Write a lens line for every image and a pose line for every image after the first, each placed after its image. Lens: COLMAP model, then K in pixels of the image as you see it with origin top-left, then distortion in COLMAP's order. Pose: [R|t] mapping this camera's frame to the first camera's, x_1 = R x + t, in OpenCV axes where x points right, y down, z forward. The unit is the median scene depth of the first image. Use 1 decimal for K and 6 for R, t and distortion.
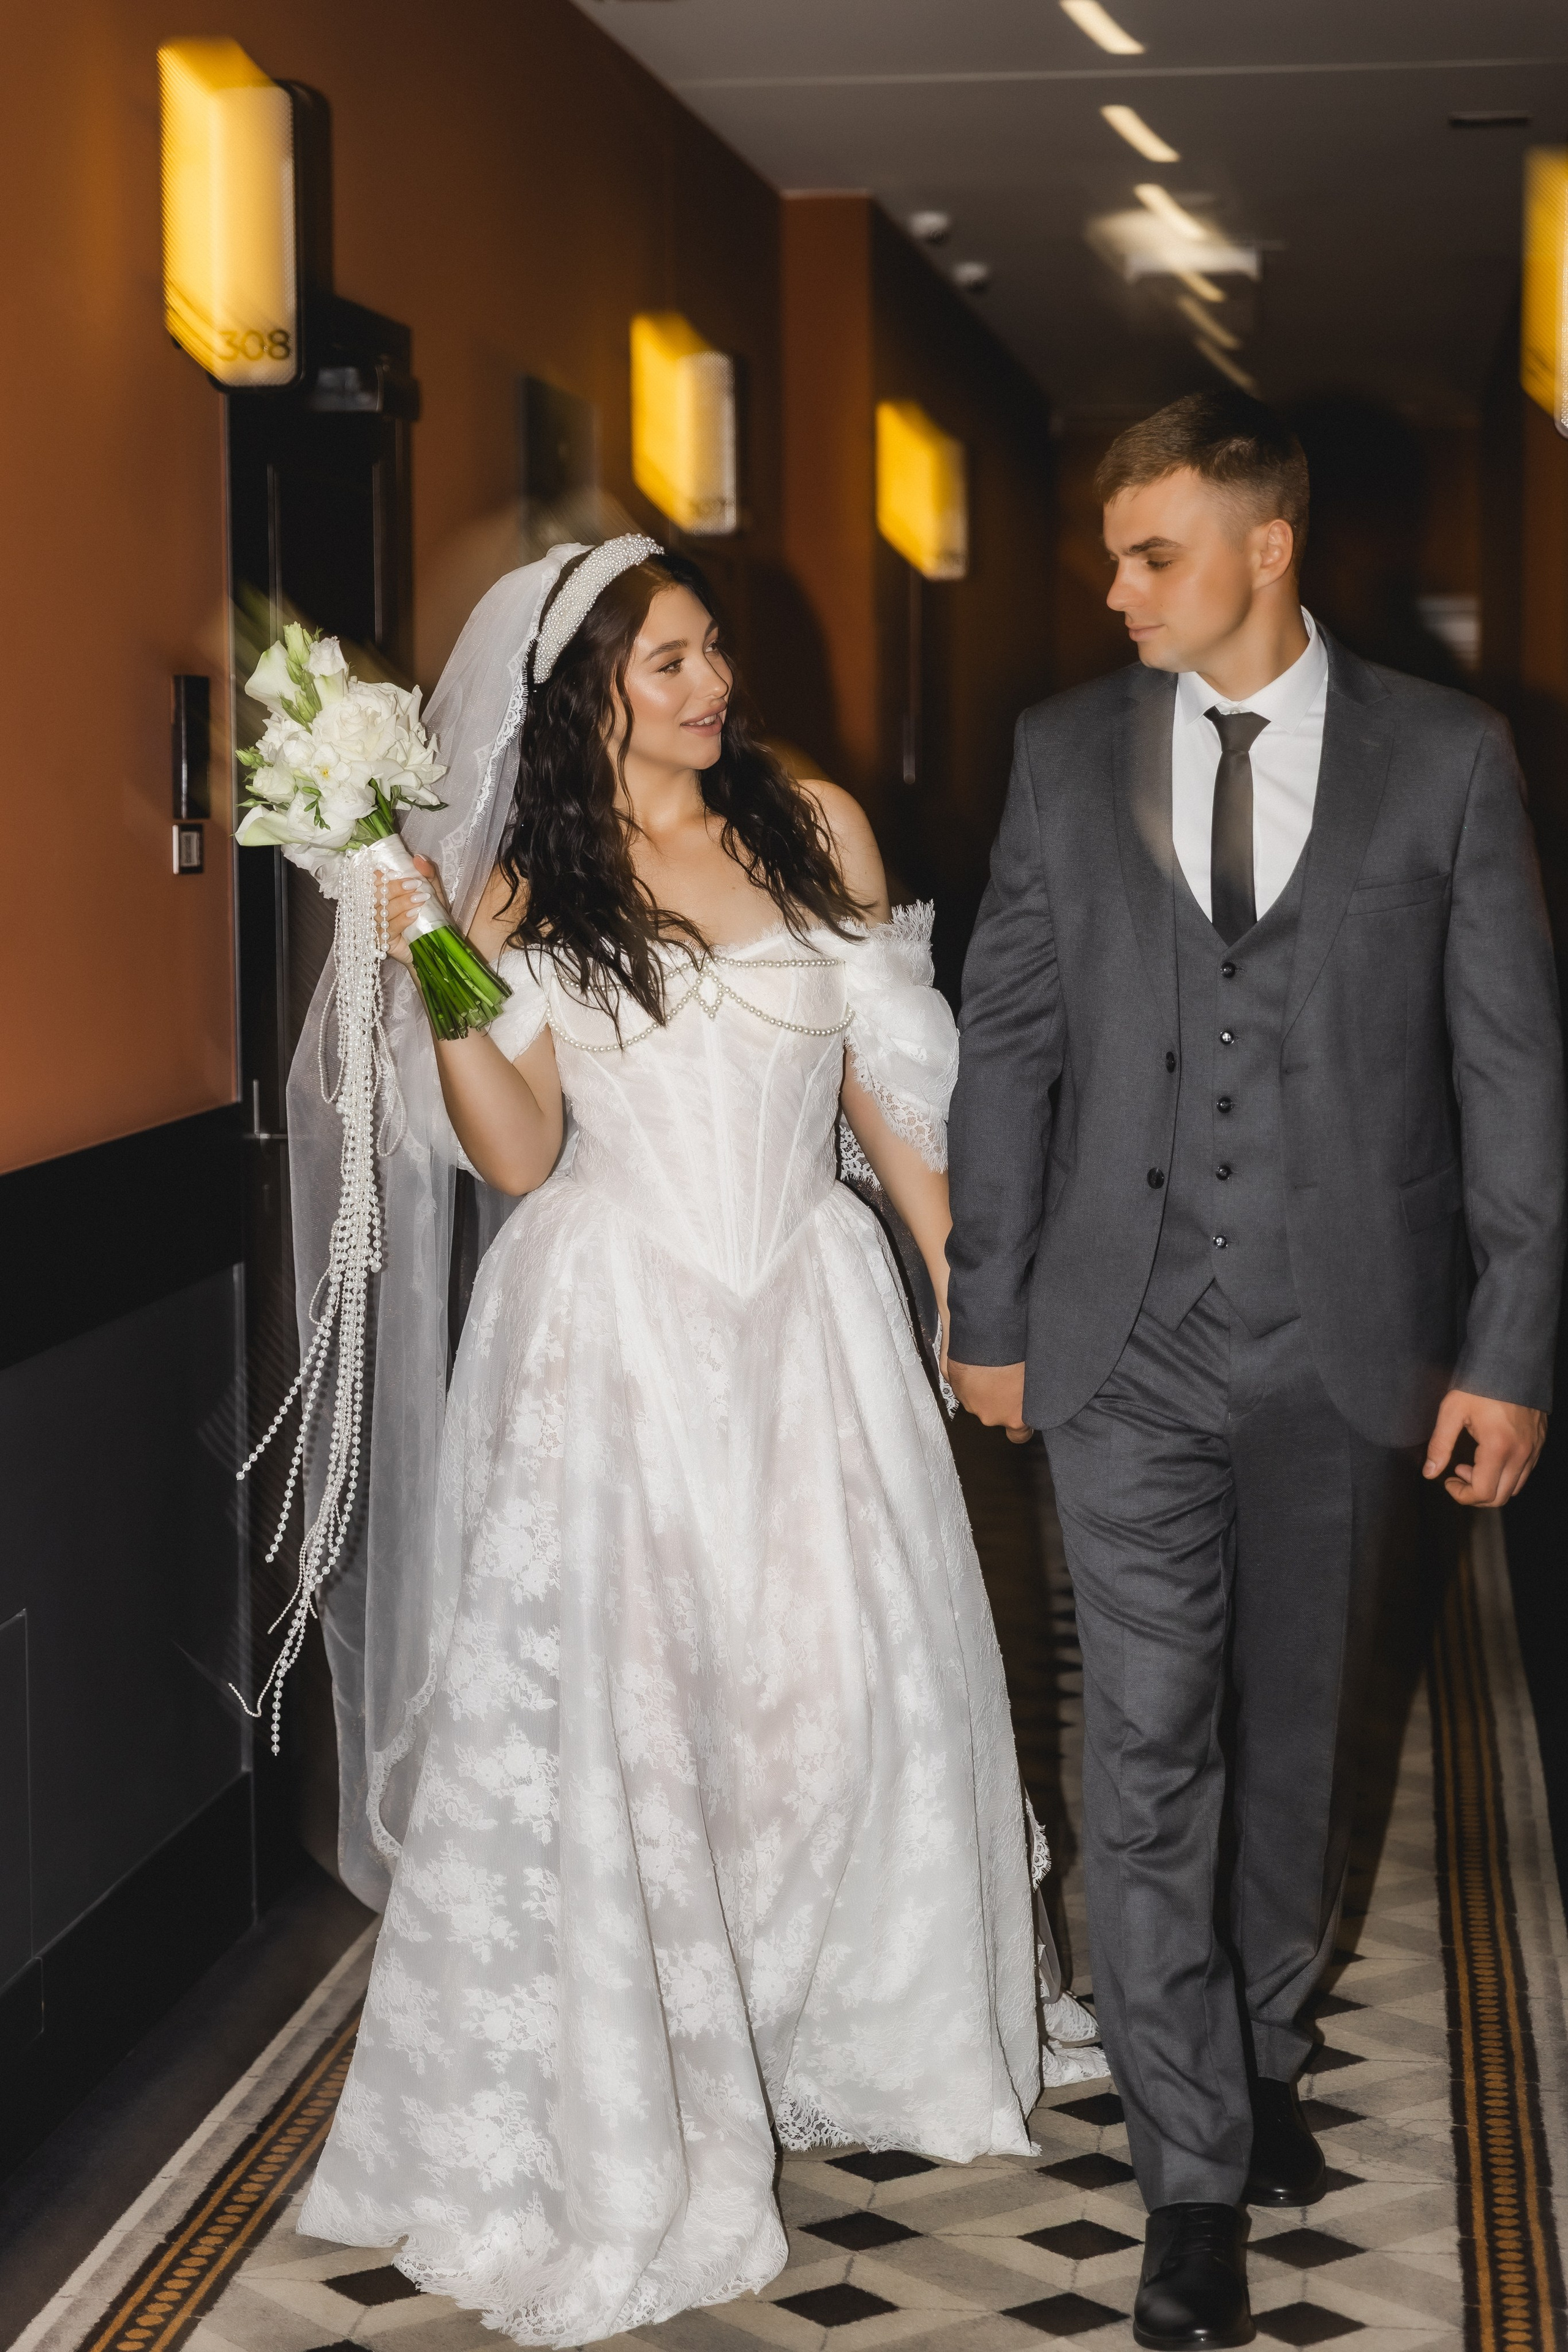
lens RADIAL K [[4514.6, 0, 784.0], [0, 4514.6, 1176.0], [0, 0, 1]] dist [-0.000931, 0.101069]
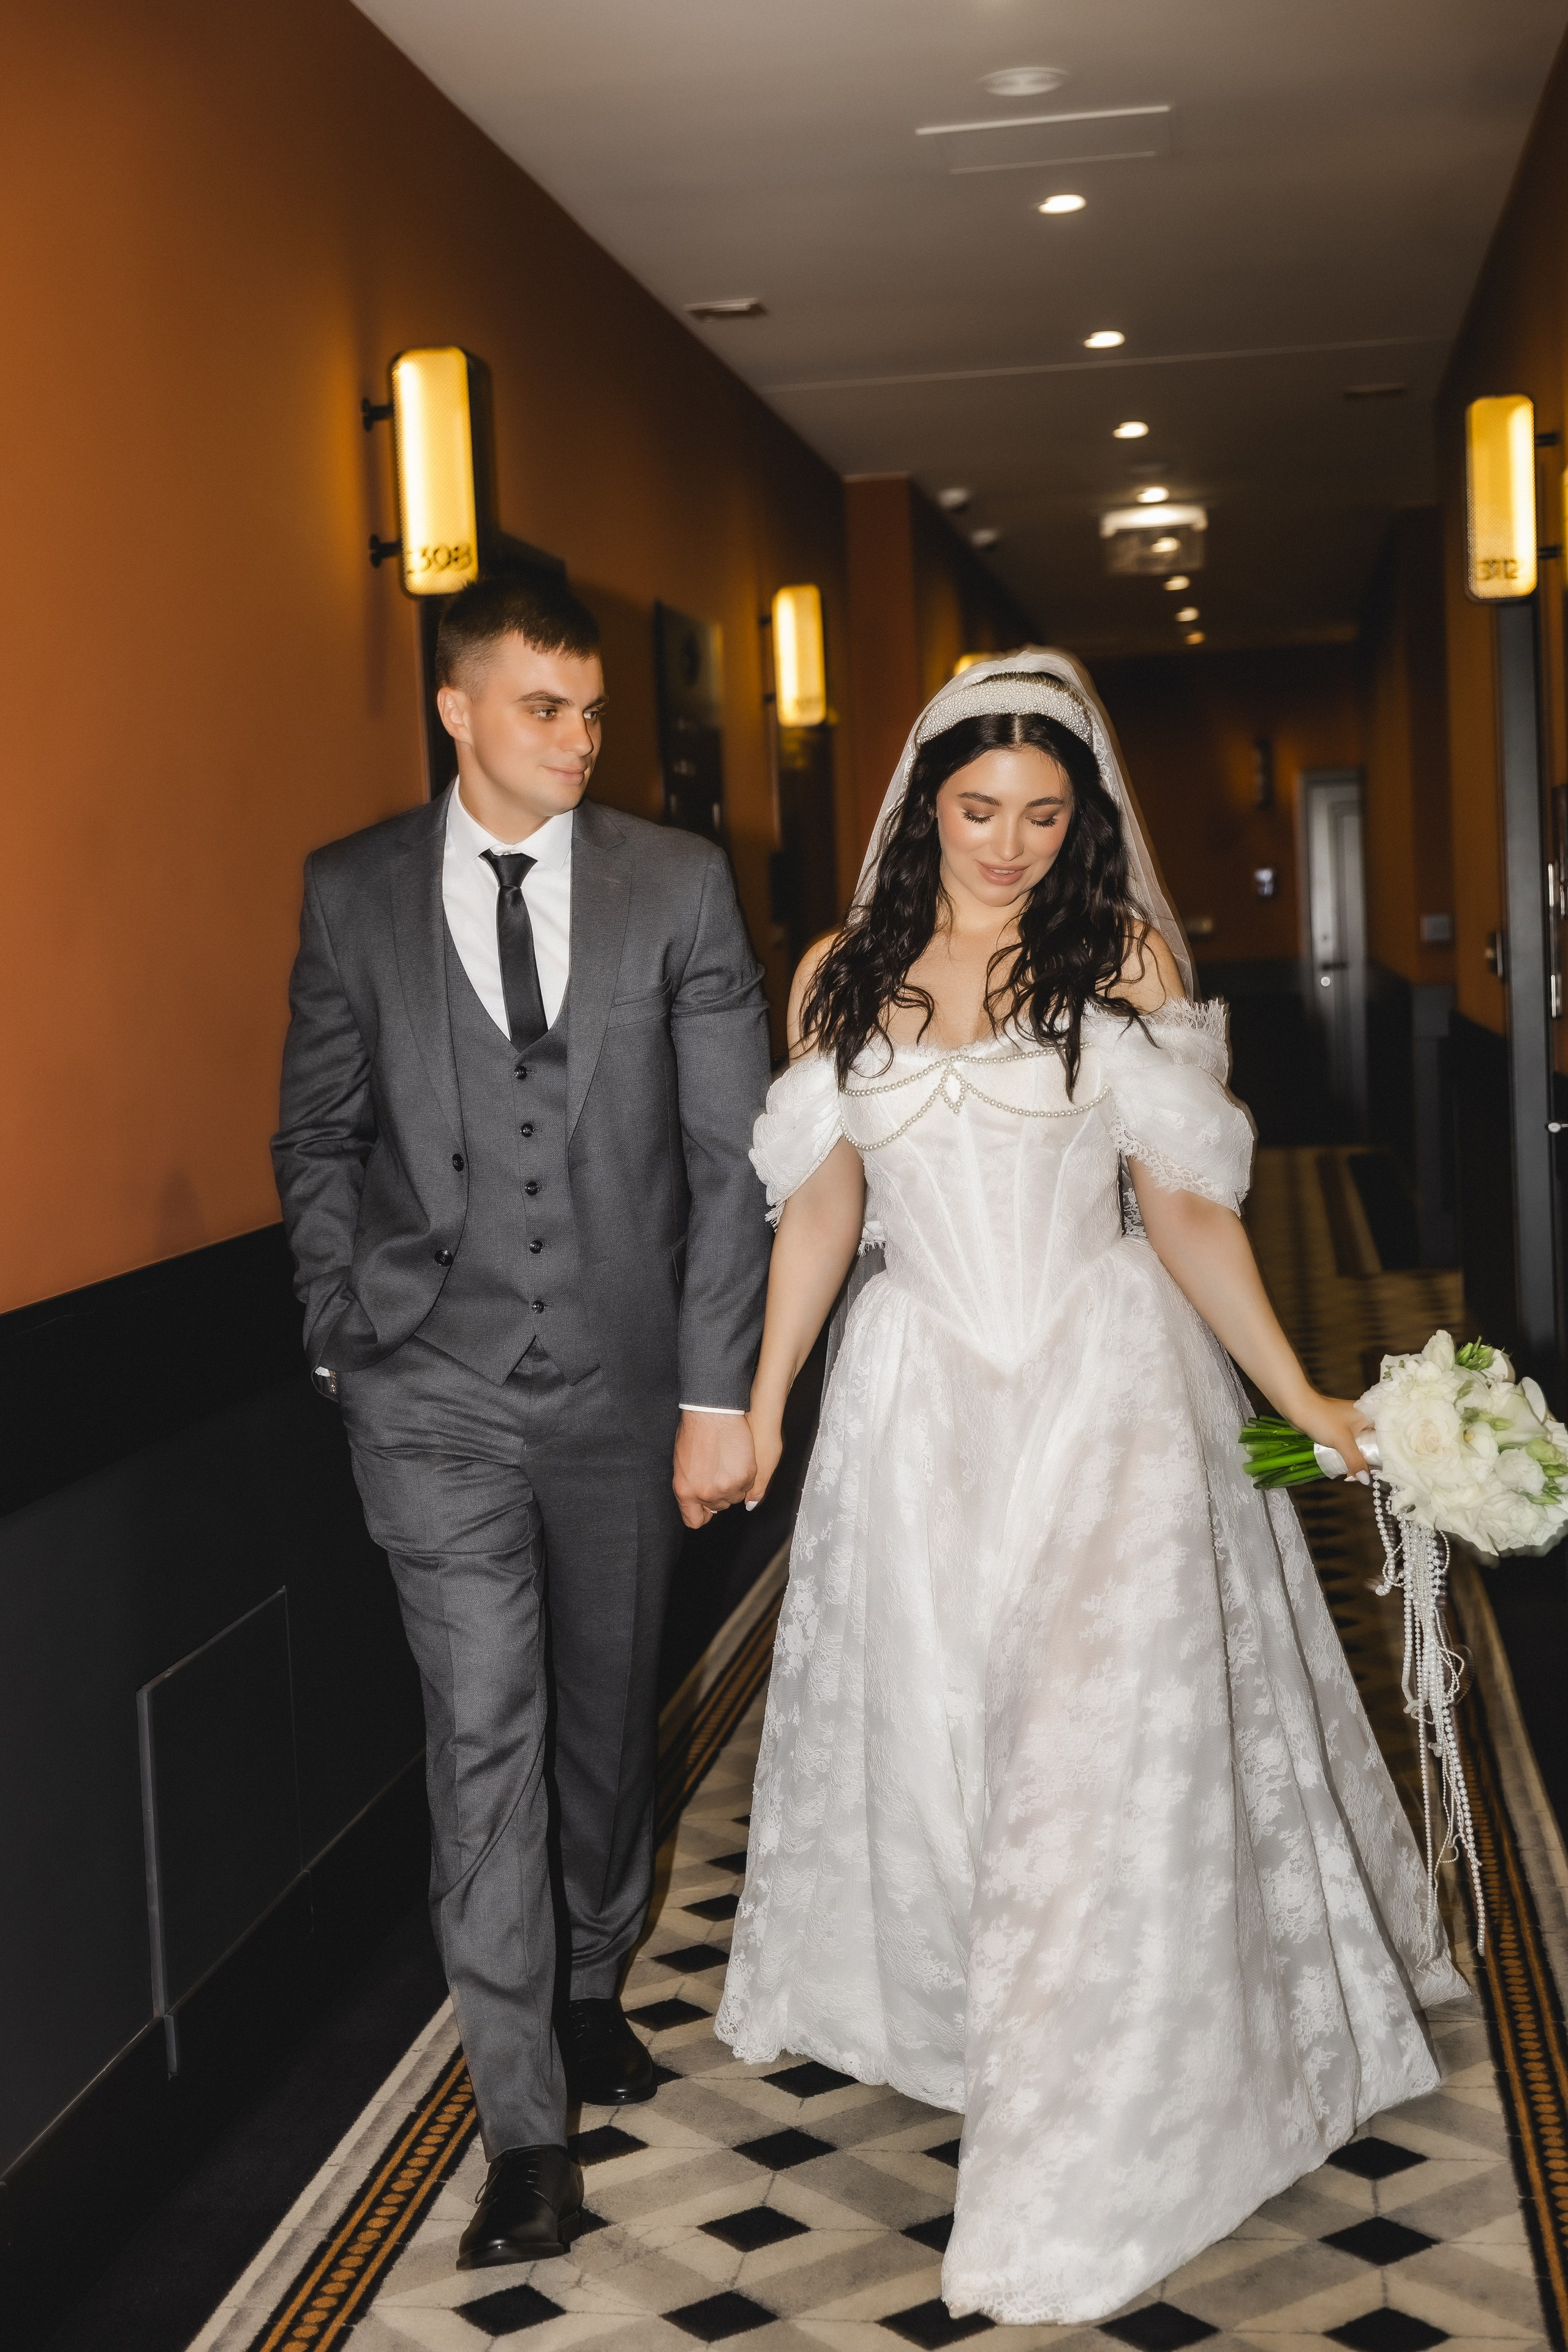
lens RADIAL K [[3140.5, 0, 771.2], [0, 3140.5, 1150.1], [0, 0, 1]] dist [0.011017, 0.014189]
pose [[0.998662, -0.042398, -0.029591, -0.006604], [0.041797, 0.998913, -0.020637, 0.001109], [0.030434, 0.019372, 0.999349, 0.159580]]
